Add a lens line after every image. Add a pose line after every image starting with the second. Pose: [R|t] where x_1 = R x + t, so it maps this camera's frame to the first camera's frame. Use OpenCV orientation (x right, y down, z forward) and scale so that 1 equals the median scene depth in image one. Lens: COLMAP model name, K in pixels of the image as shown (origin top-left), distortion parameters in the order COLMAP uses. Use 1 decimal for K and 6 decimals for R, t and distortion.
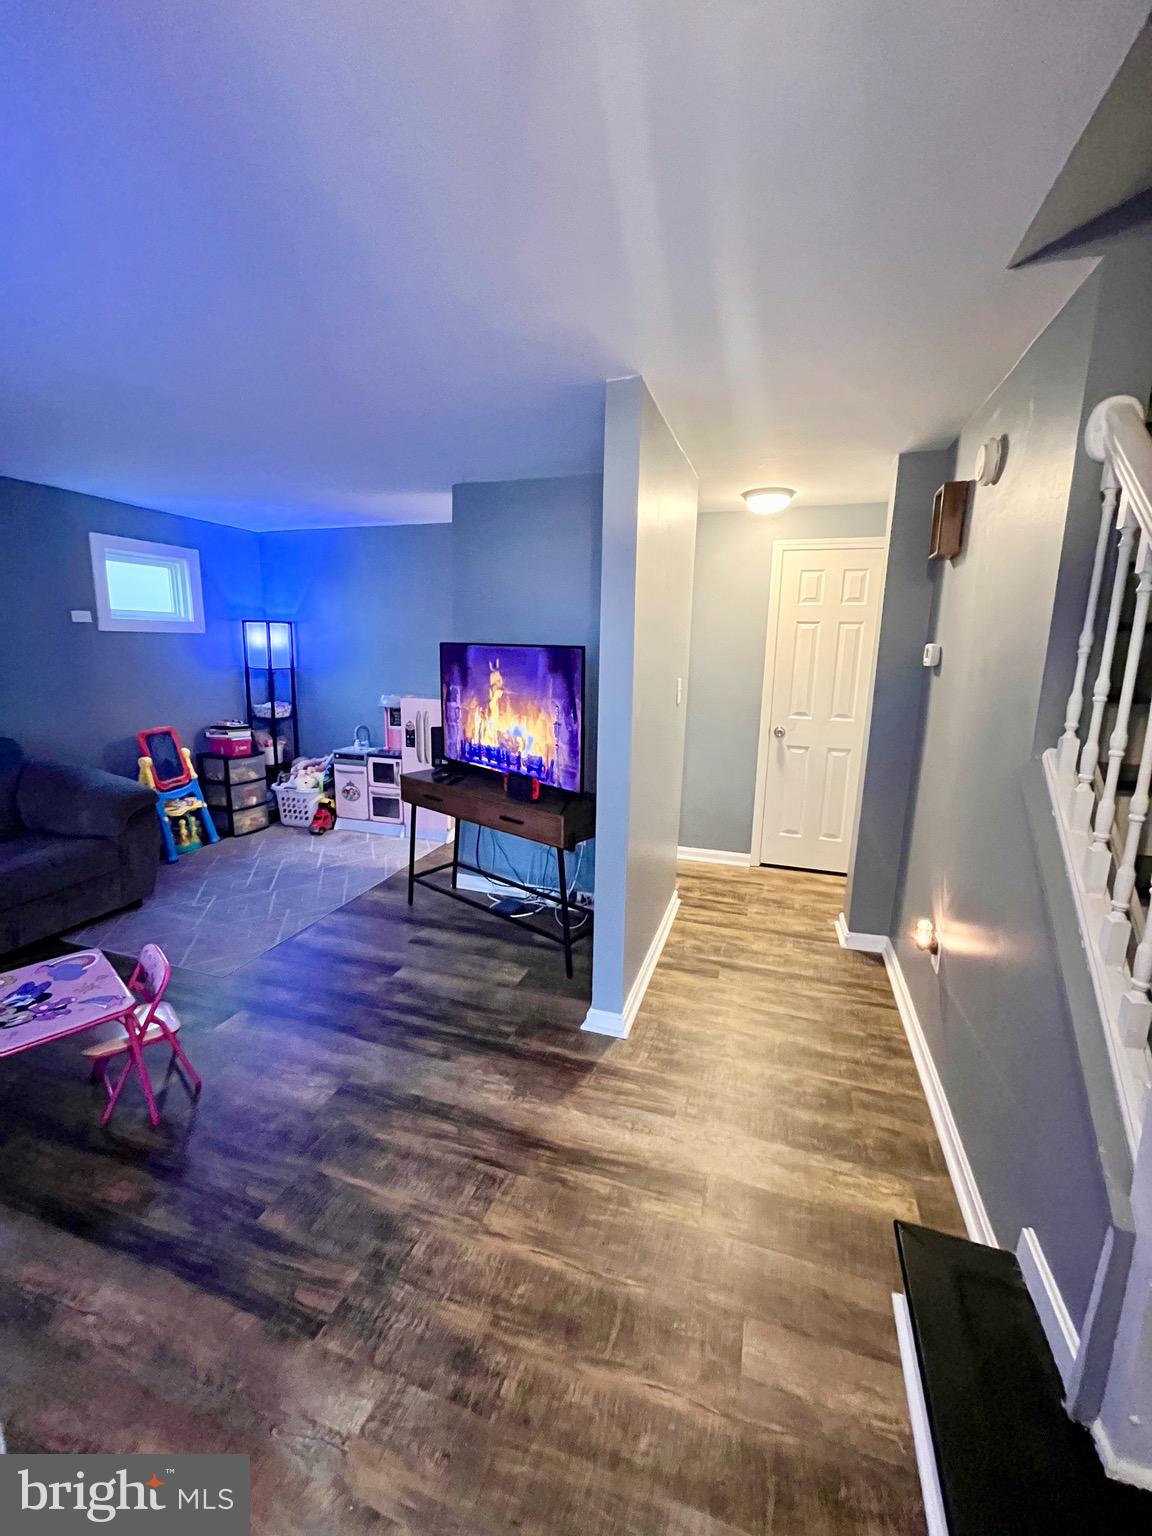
lens RADIAL K [[624.2, 0, 574.0], [0, 624.2, 760.7], [0, 0, 1]] dist [-0.002695, -0.000205]
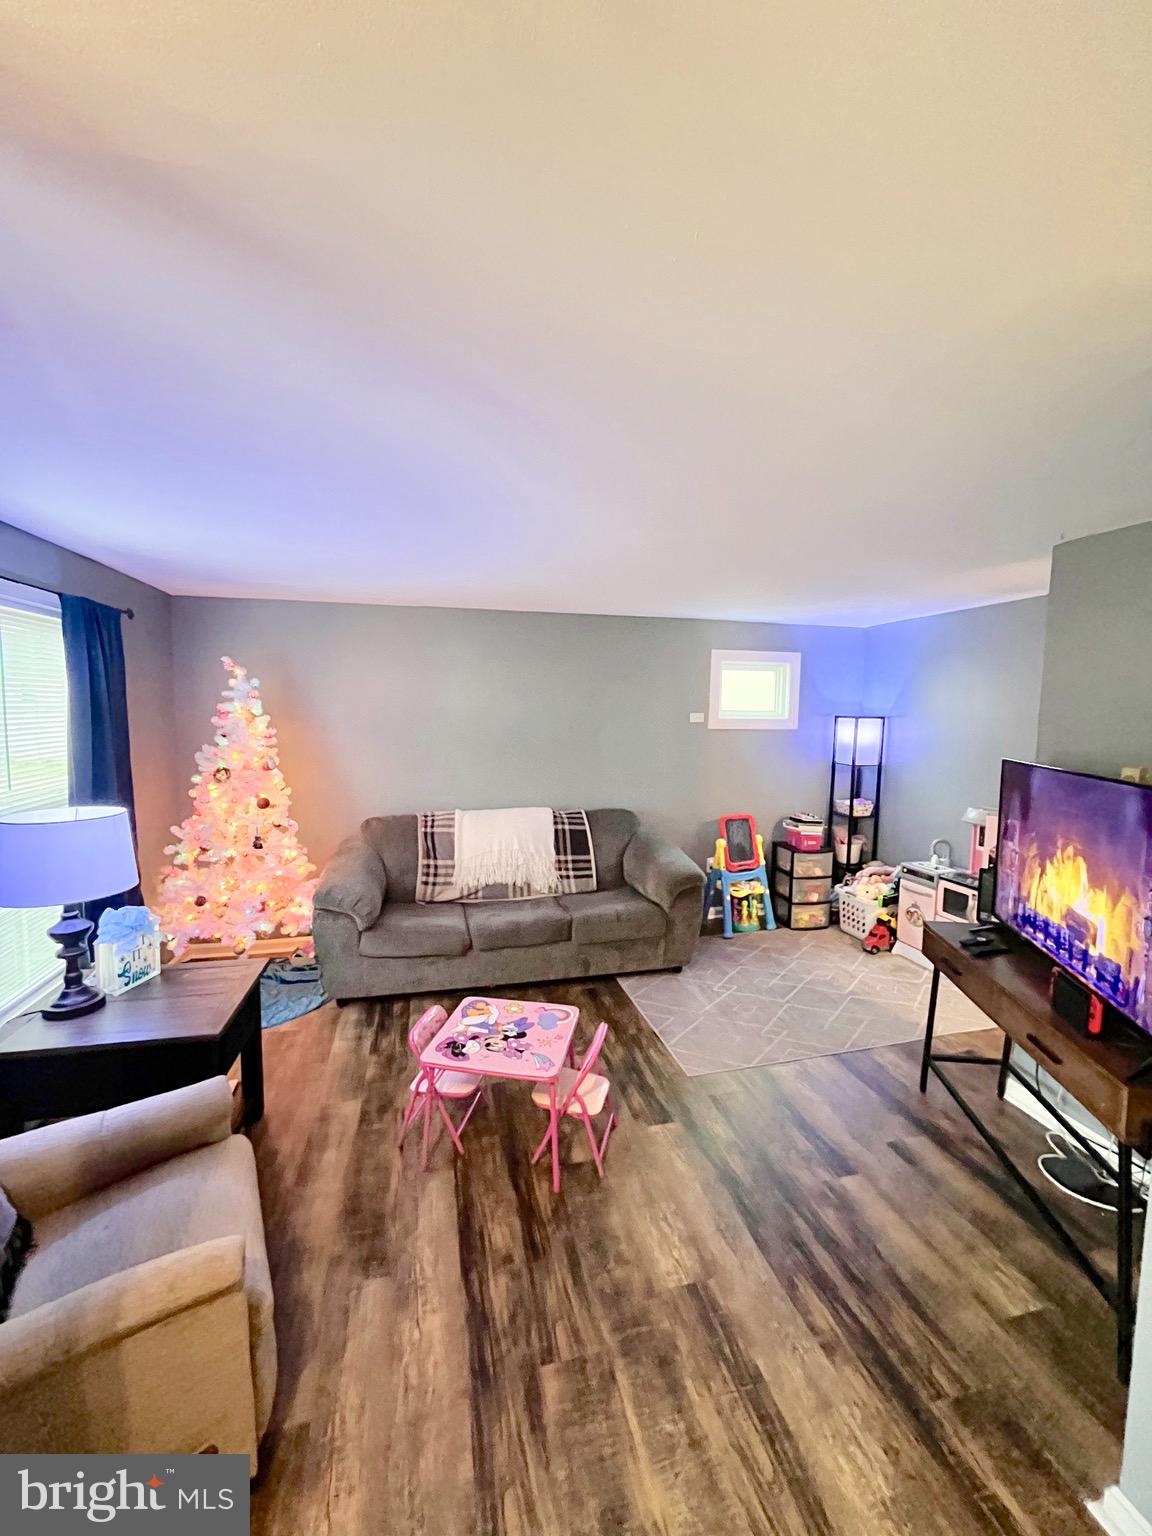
lens RADIAL K [[618.3, 0, 576.0], [0, 618.3, 768.0], [0, 0, 1]] dist [-0.000766, -0.000214]
pose [[0.534658, 0.067228, -0.842390, 0.147087], [-0.155502, 0.987636, -0.019876, -0.095667], [0.830638, 0.141621, 0.538501, 0.214309]]
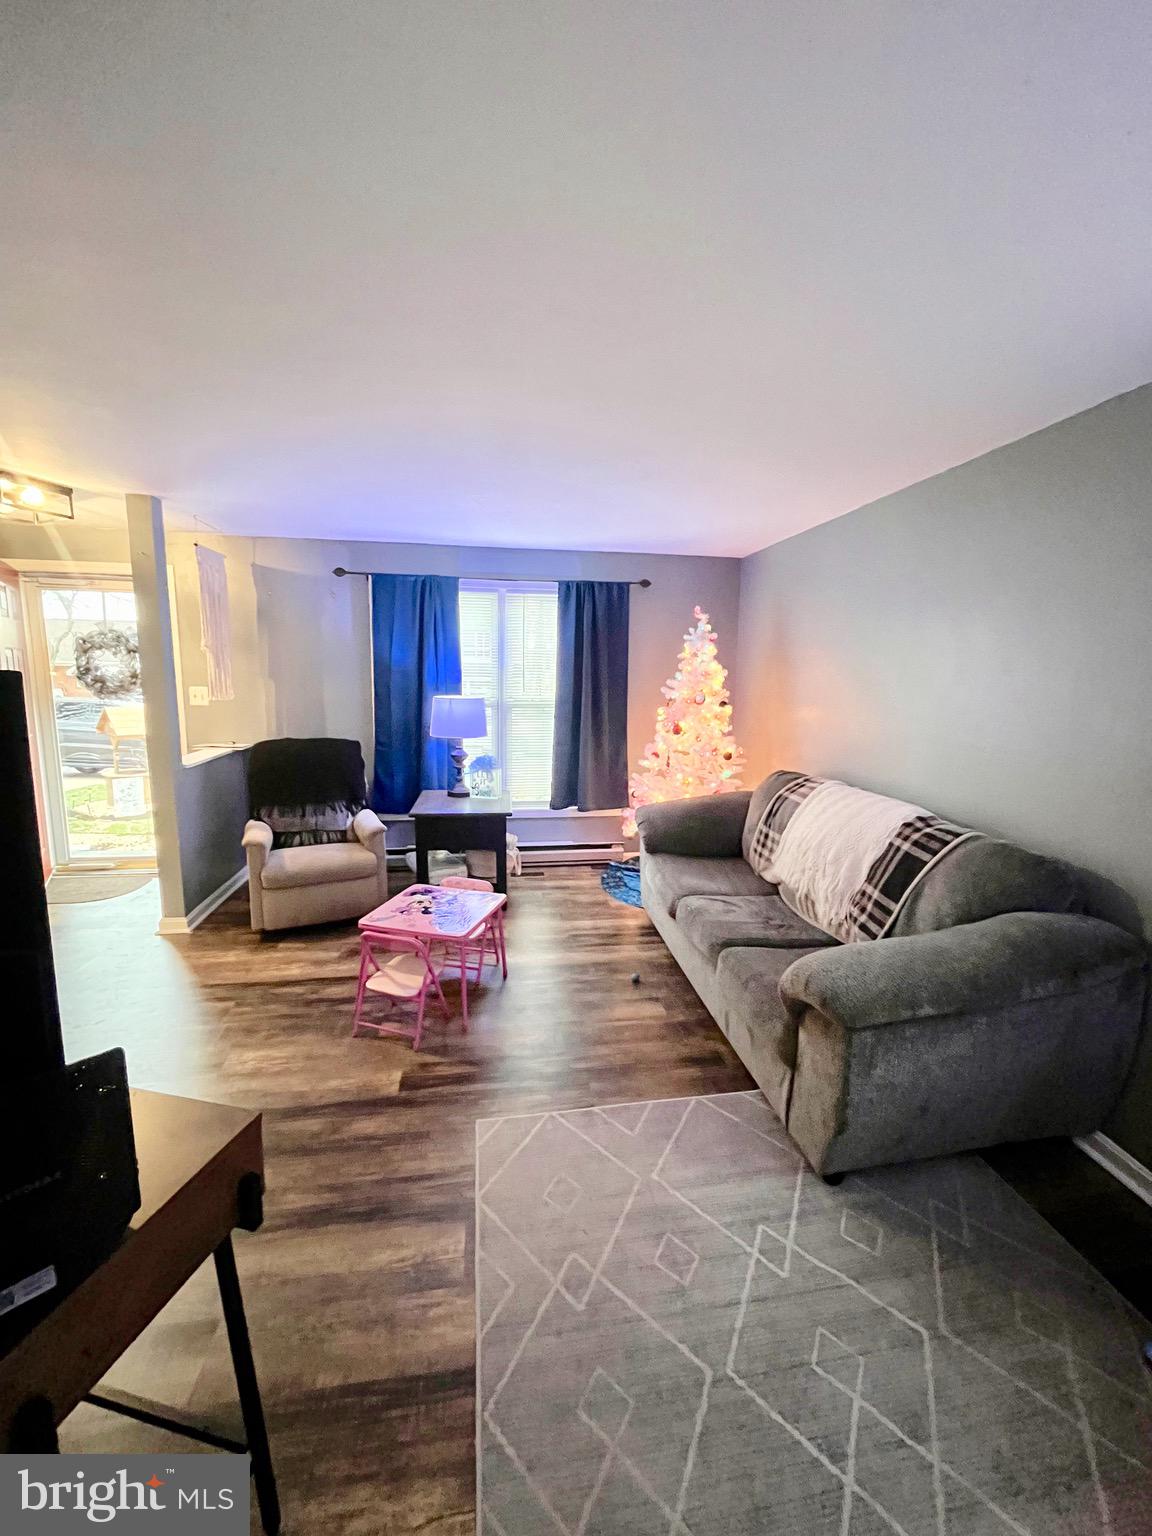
lens RADIAL K [[618.3, 0, 576.0], [0, 618.3, 768.0], [0, 0, 1]] dist [-0.000766, -0.000214]
pose [[-0.890540, 0.035249, -0.453538, -0.324120], [-0.118617, 0.944511, 0.306316, -0.274425], [0.439169, 0.326584, -0.836943, 1.432285]]
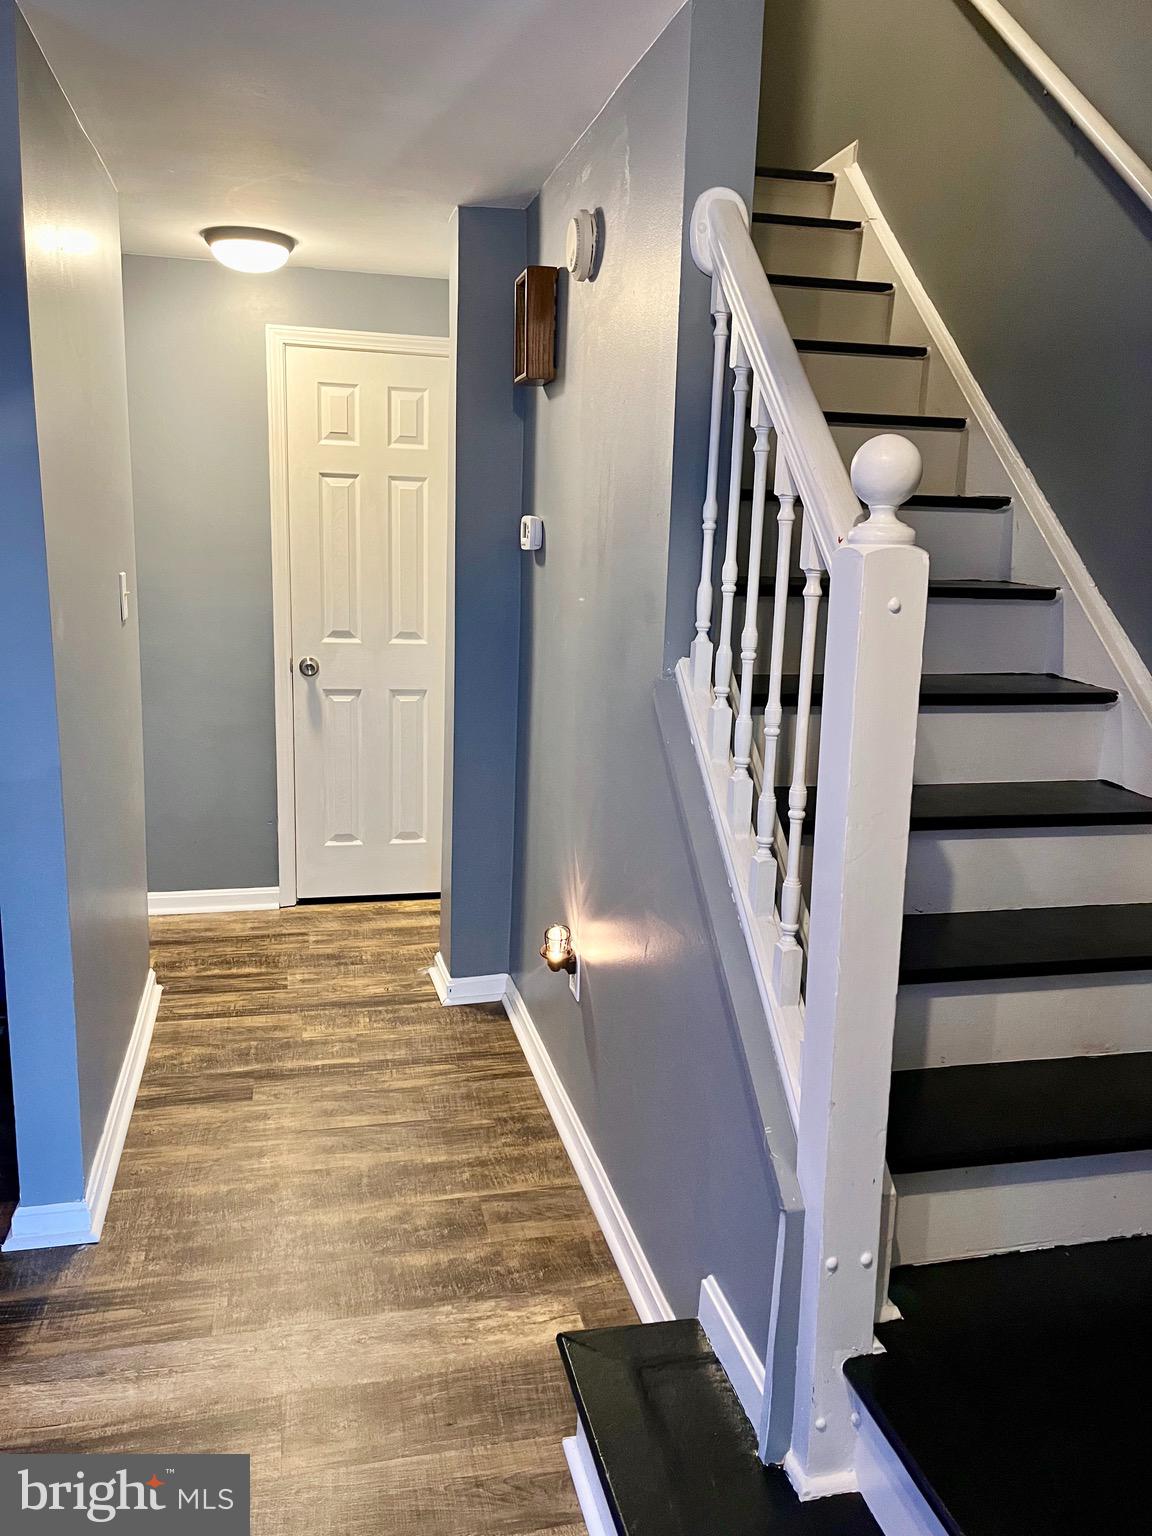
lens RADIAL K [[1184.3, 0, 576.0], [0, 1184.3, 768.0], [0, 0, 1]] dist [0.070456, -0.095767]
pose [[0.848783, -0.094583, 0.520213, -0.056415], [0.081025, 0.995517, 0.048800, 0.018471], [-0.522496, 0.000729, 0.852641, -0.084170]]
